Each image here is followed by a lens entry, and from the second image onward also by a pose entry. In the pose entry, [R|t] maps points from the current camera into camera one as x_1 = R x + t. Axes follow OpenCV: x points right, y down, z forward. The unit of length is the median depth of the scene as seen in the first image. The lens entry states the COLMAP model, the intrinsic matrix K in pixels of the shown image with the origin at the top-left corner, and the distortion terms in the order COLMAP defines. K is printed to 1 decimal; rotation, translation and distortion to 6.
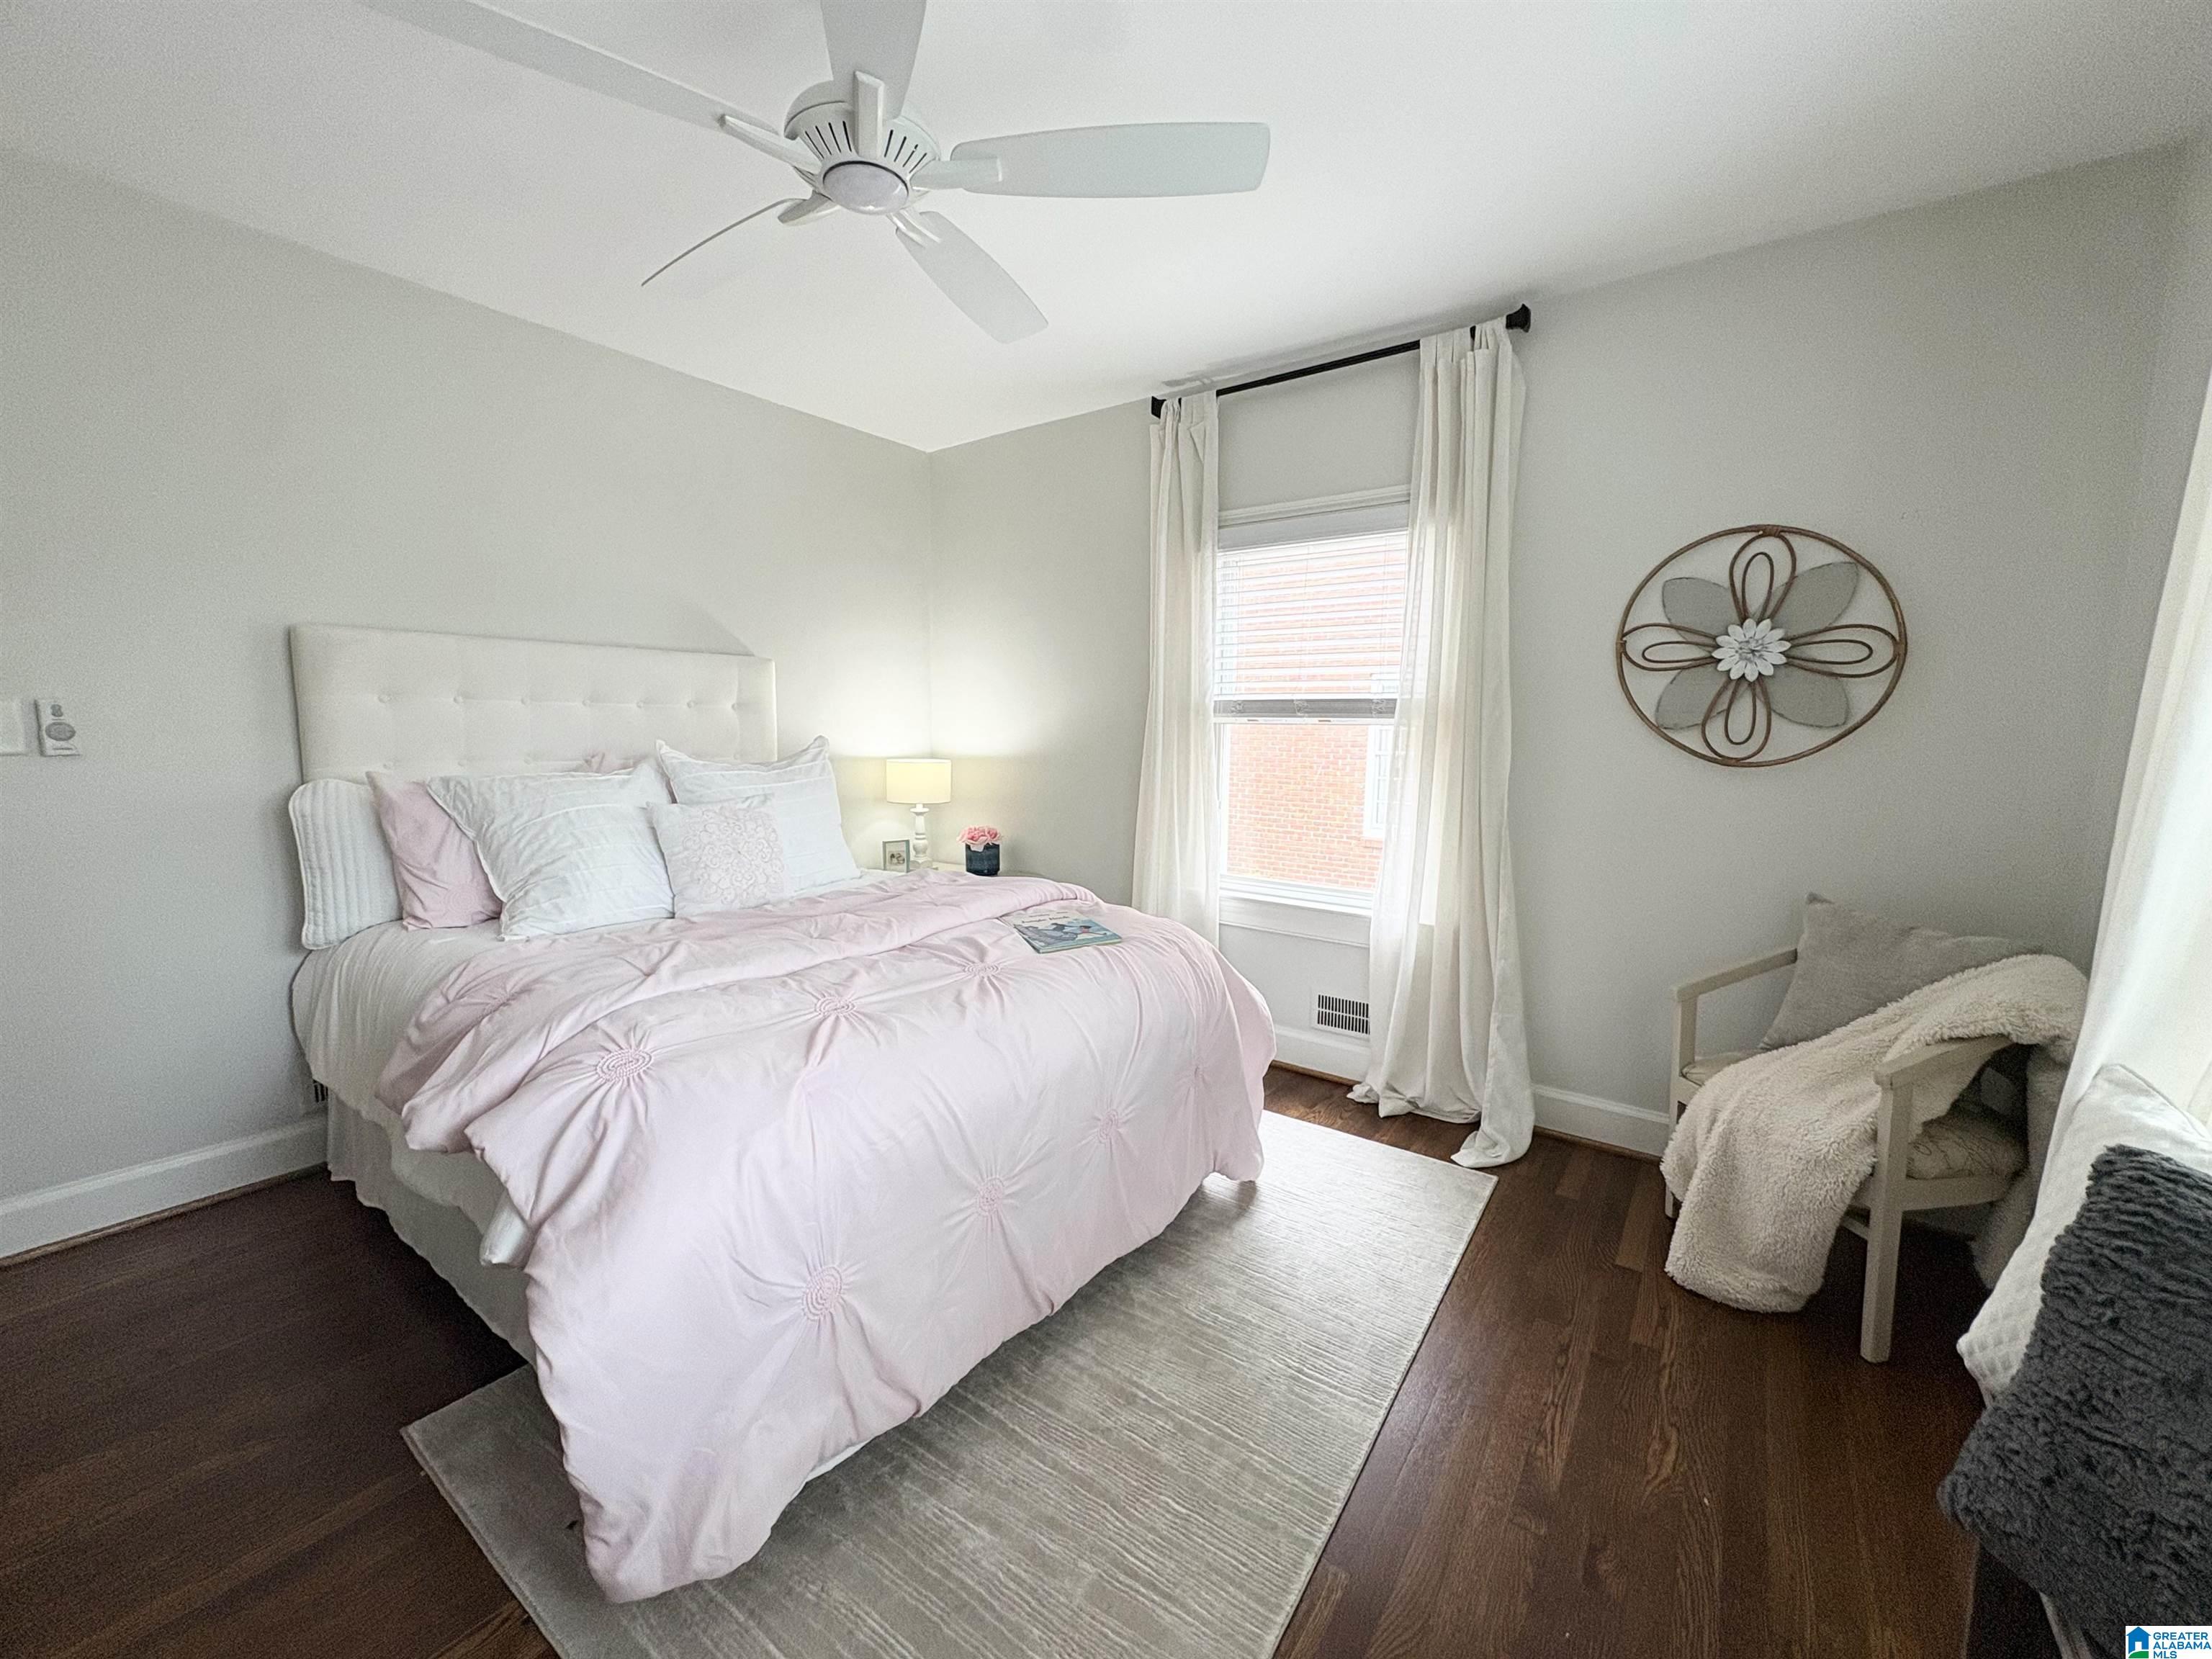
lens RADIAL K [[879.3, 0, 1104.4], [0, 879.3, 825.9], [0, 0, 1]] dist [-0.000009, 0.000218]
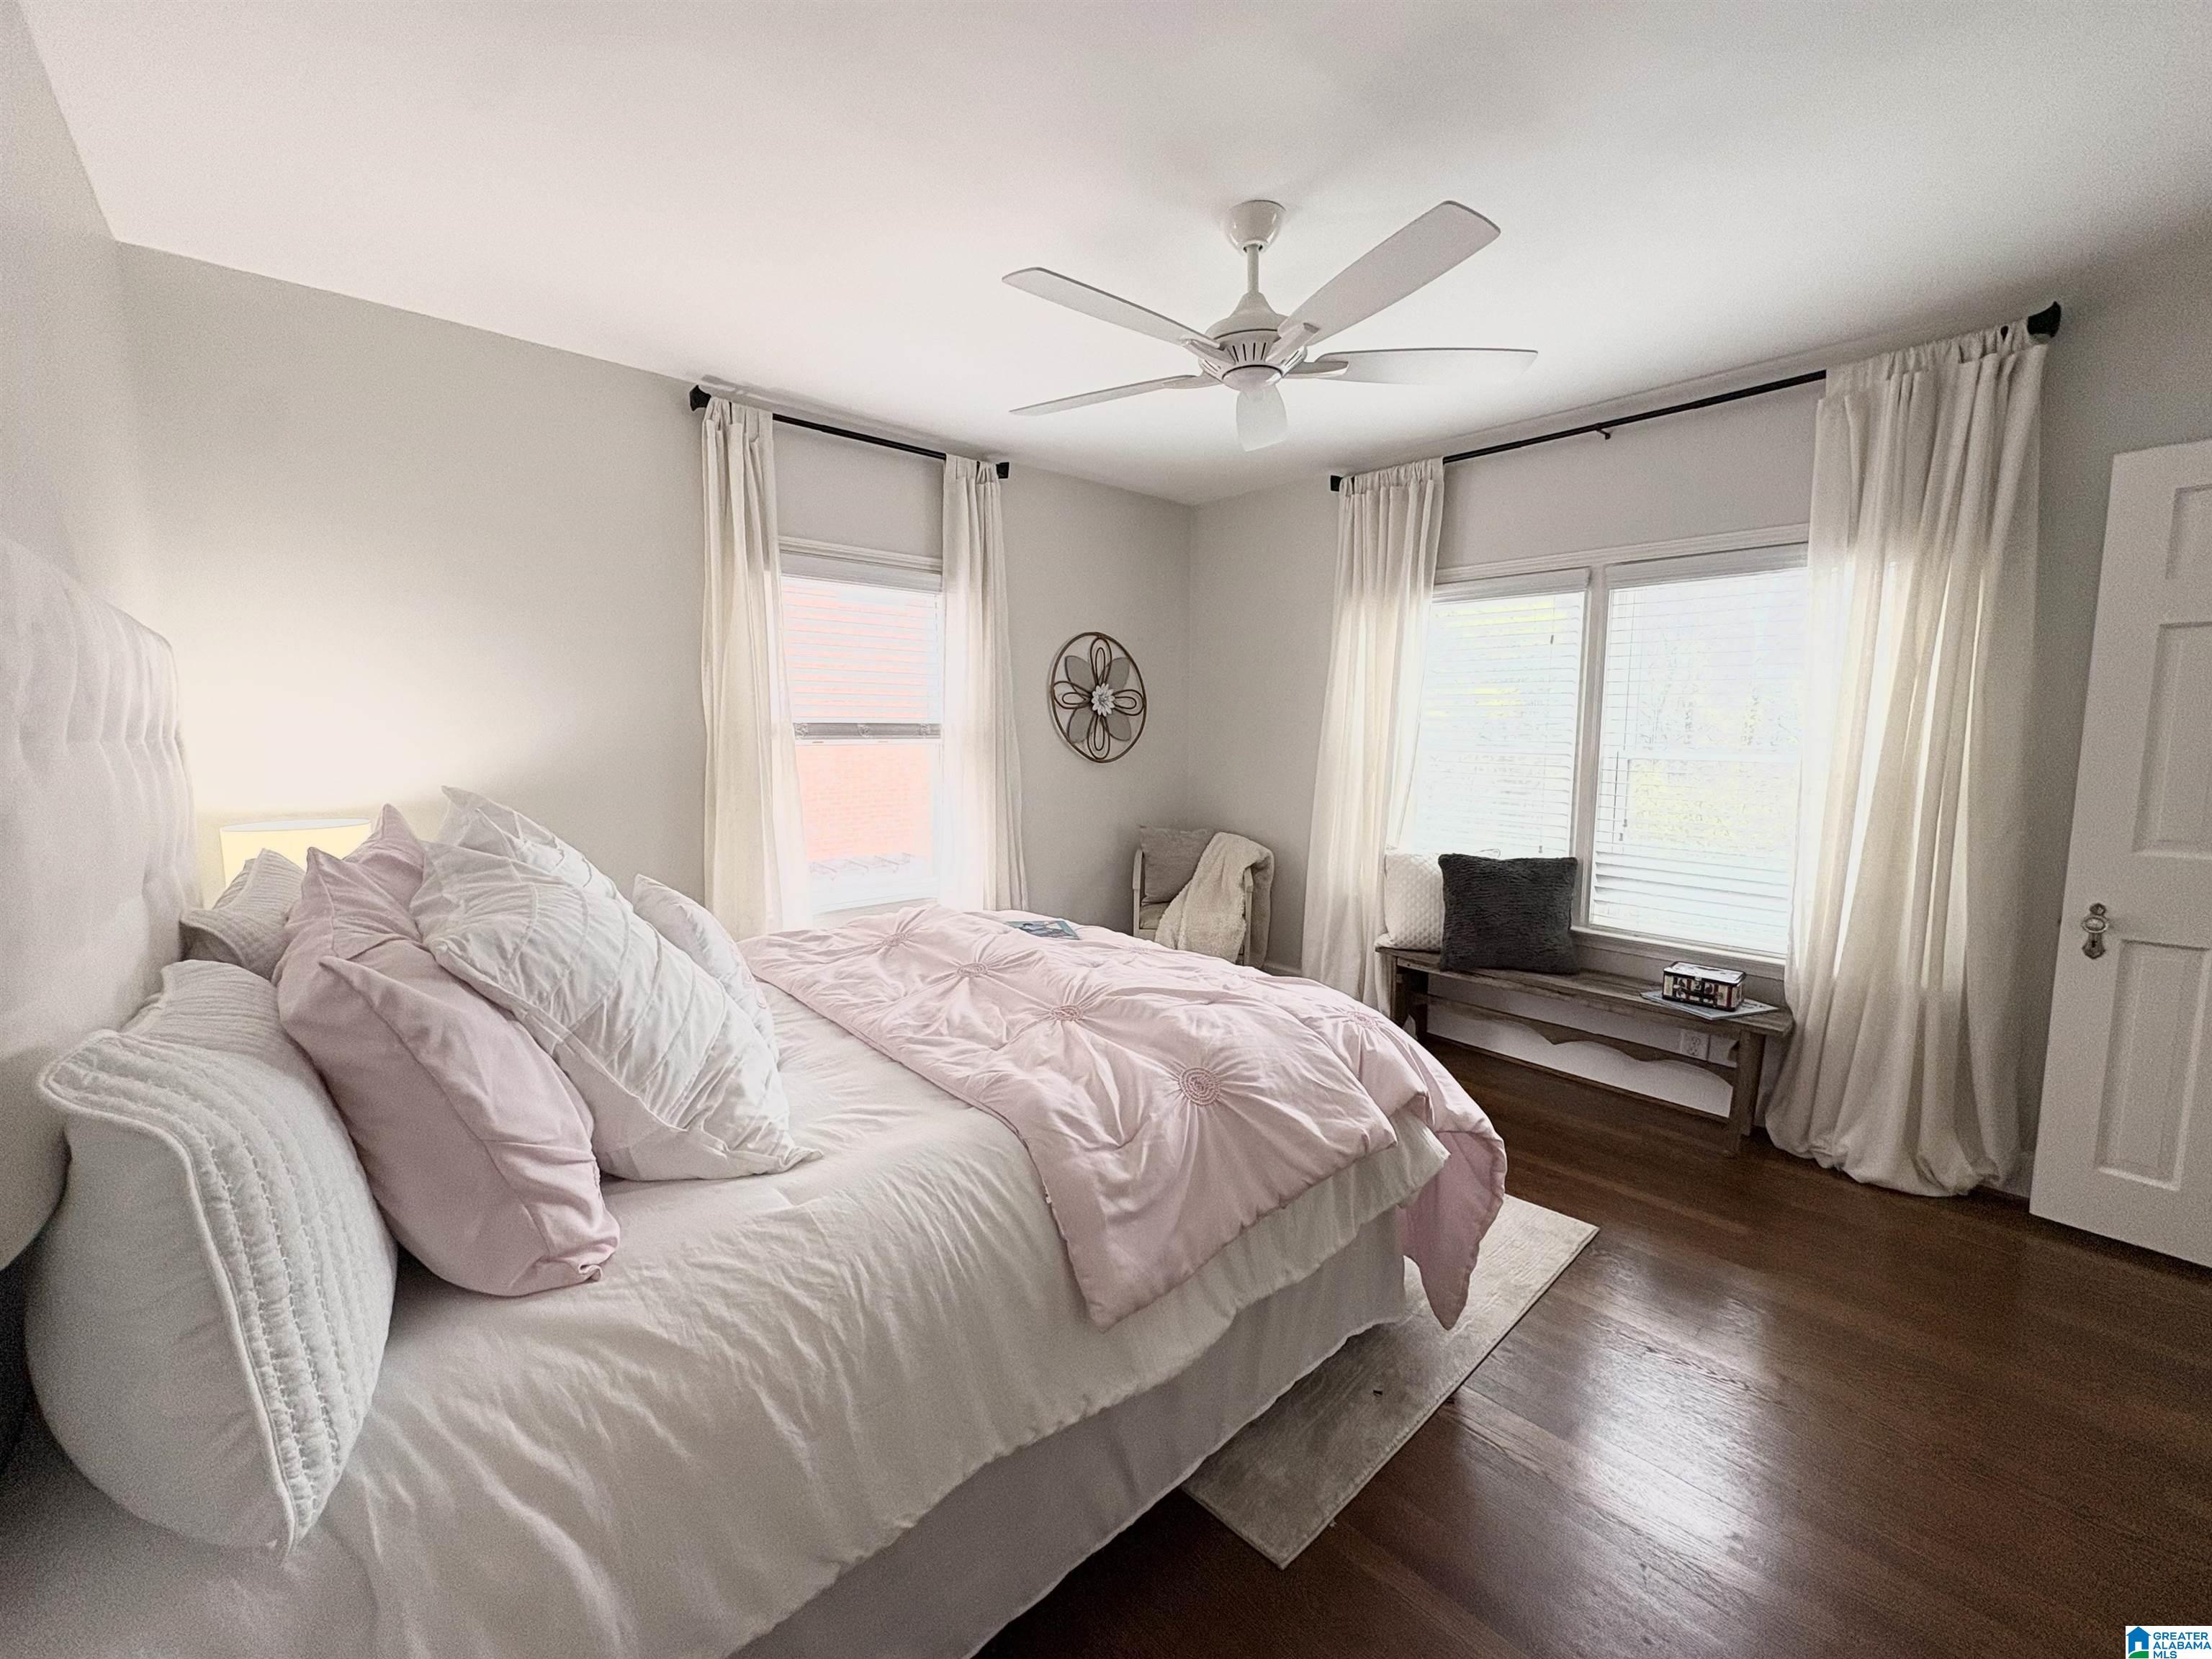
lens RADIAL K [[879.3, 0, 1104.4], [0, 879.3, 825.9], [0, 0, 1]] dist [-0.000009, 0.000218]
pose [[0.207570, -0.103226, 0.972758, -1.018305], [0.129447, 0.988570, 0.077282, -0.075553], [-0.969617, 0.109880, 0.218560, 0.585425]]
